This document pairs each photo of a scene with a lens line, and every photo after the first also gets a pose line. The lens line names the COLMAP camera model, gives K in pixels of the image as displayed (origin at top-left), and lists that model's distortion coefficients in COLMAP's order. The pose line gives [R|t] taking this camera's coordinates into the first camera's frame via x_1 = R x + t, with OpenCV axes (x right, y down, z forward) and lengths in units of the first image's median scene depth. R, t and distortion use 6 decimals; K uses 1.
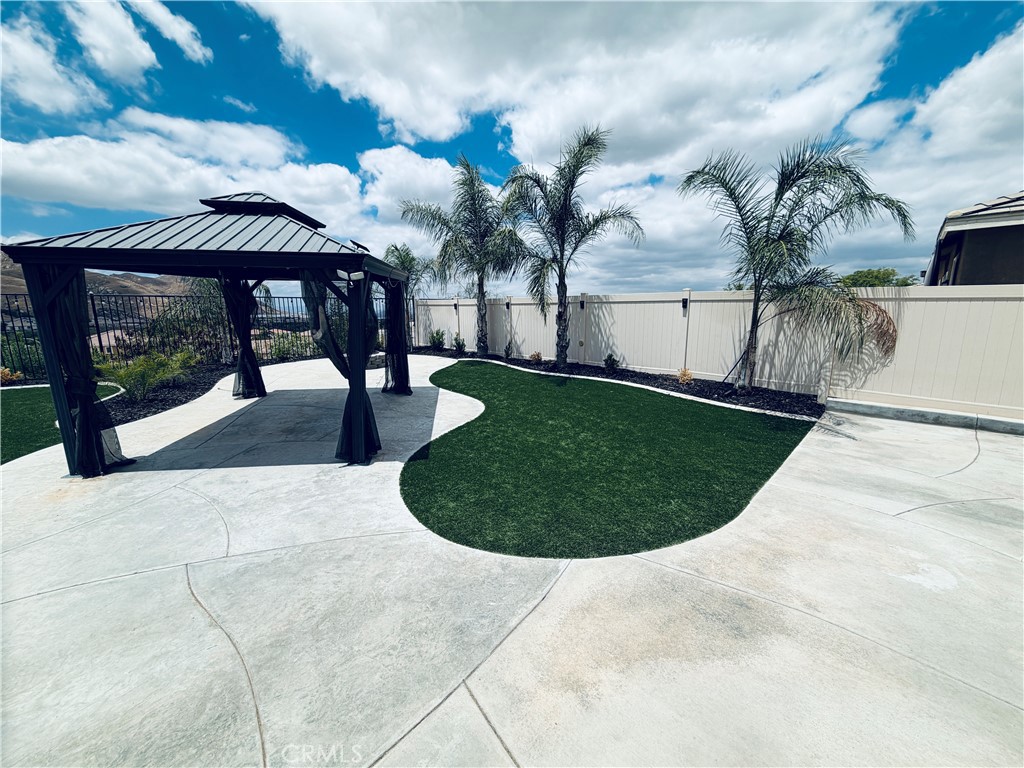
lens RADIAL K [[407.5, 0, 517.6], [0, 407.5, 384.4], [0, 0, 1]] dist [0.001249, -0.000444]
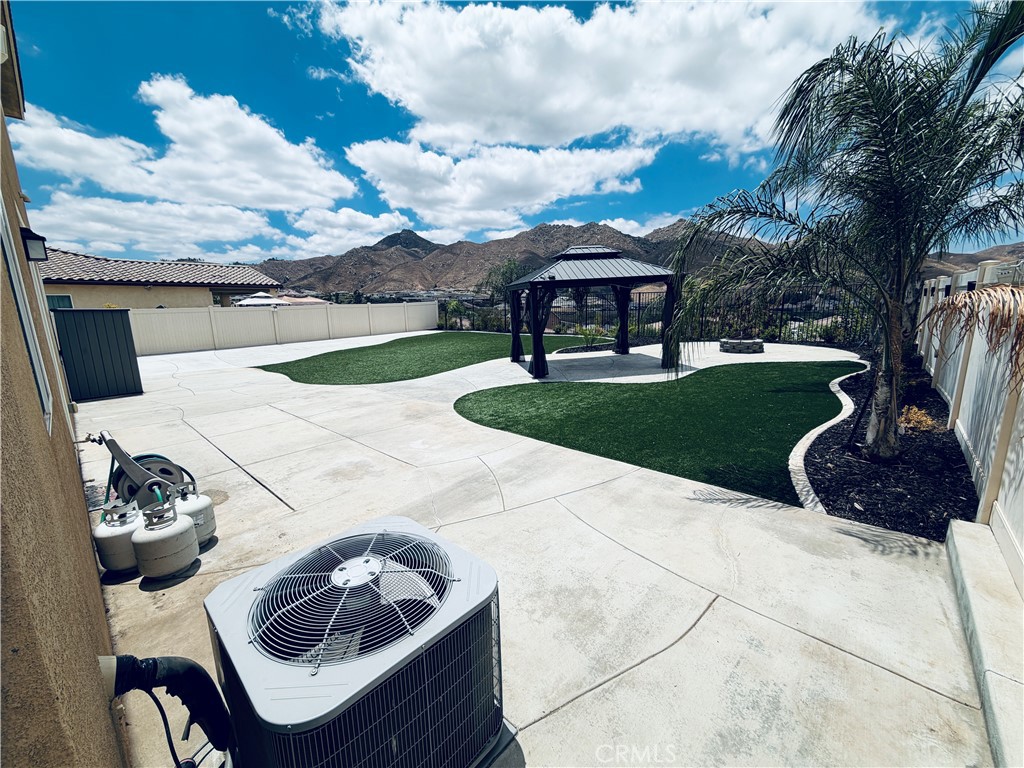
lens RADIAL K [[407.5, 0, 516.8], [0, 407.5, 383.7], [0, 0, 1]] dist [0.001249, -0.000444]
pose [[0.043974, 0.188833, -0.981024, 2.097478], [-0.167356, 0.969490, 0.179111, -0.190533], [0.984915, 0.156304, 0.074234, 0.904526]]
